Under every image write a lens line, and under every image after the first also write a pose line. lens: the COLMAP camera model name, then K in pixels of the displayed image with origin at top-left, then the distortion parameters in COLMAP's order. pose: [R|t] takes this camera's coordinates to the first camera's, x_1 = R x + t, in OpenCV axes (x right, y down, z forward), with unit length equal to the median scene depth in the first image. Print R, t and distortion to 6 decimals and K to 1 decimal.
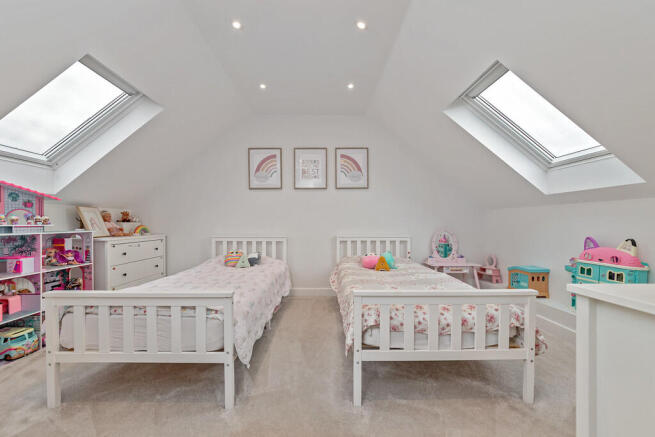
lens RADIAL K [[260.0, 0, 326.4], [0, 260.0, 222.1], [0, 0, 1]] dist [0.004529, 0.000238]
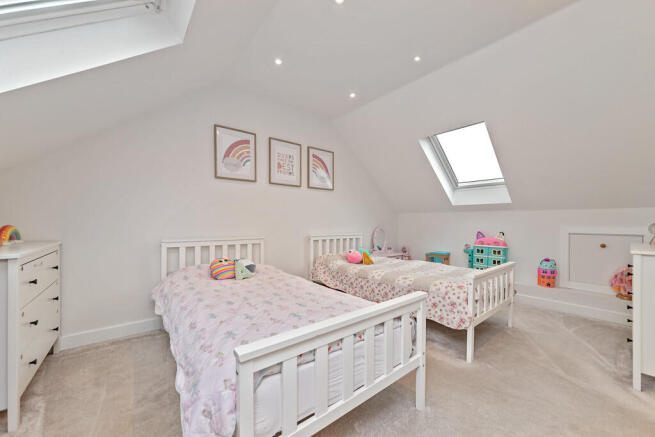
lens RADIAL K [[251.7, 0, 329.2], [0, 251.7, 221.9], [0, 0, 1]] dist [-0.000784, -0.000027]
pose [[0.777926, 0.008827, 0.628294, -0.502906], [-0.006595, 0.999961, -0.005884, 0.007158], [-0.628322, 0.000434, 0.777954, 0.205447]]
